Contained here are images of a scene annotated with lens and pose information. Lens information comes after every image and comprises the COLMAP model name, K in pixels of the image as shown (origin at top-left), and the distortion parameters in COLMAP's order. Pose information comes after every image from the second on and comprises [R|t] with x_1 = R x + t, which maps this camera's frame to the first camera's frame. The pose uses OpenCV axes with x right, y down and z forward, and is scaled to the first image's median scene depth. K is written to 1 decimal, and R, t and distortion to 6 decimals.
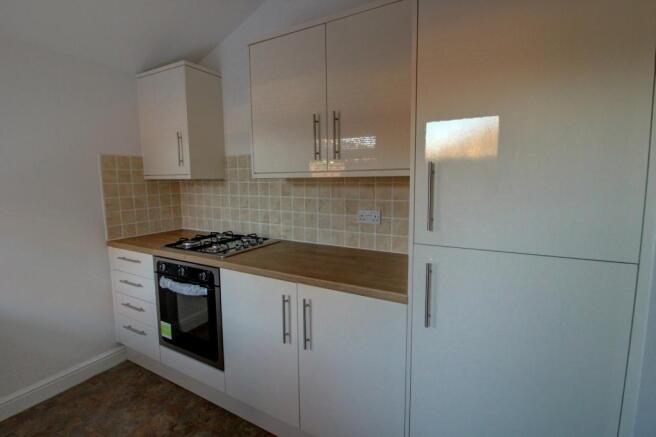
lens RADIAL K [[305.7, 0, 333.1], [0, 305.7, 214.1], [0, 0, 1]] dist [-0.008858, -0.006130]
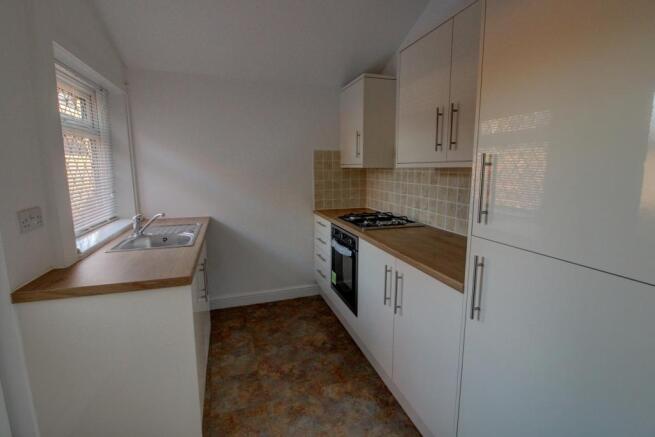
lens RADIAL K [[305.2, 0, 328.4], [0, 305.2, 215.9], [0, 0, 1]] dist [-0.008858, -0.006130]
pose [[0.726329, 0.113212, -0.677960, 0.331696], [-0.083223, 0.993571, 0.076755, -0.001837], [0.682290, 0.000672, 0.731081, -0.028835]]
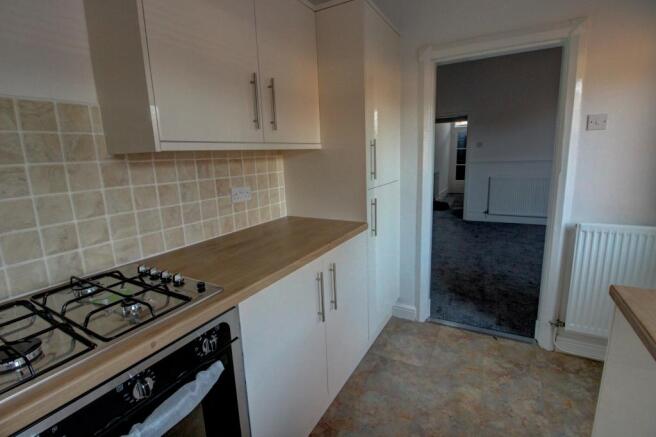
lens RADIAL K [[305.7, 0, 334.5], [0, 305.7, 212.9], [0, 0, 1]] dist [-0.008858, -0.006130]
pose [[0.004942, -0.182706, 0.983155, -0.745313], [0.148007, 0.972472, 0.179976, -0.056281], [-0.988974, 0.144625, 0.031847, 0.635089]]
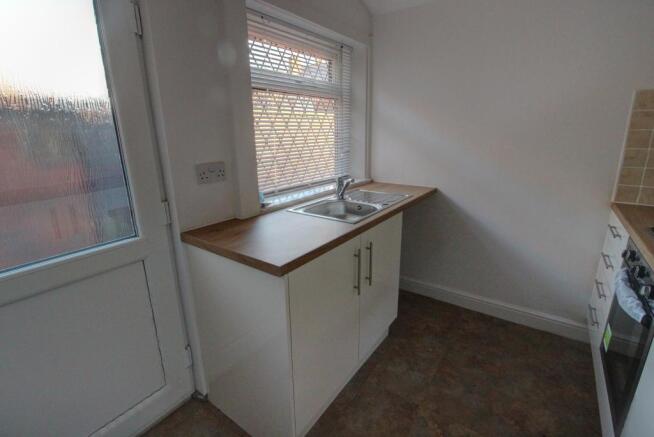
lens RADIAL K [[304.7, 0, 329.3], [0, 304.7, 212.8], [0, 0, 1]] dist [-0.008858, -0.006130]
pose [[-0.125756, 0.266107, -0.955705, 0.137820], [-0.102440, 0.954720, 0.279312, -0.034895], [0.986758, 0.133027, -0.092802, 0.361976]]
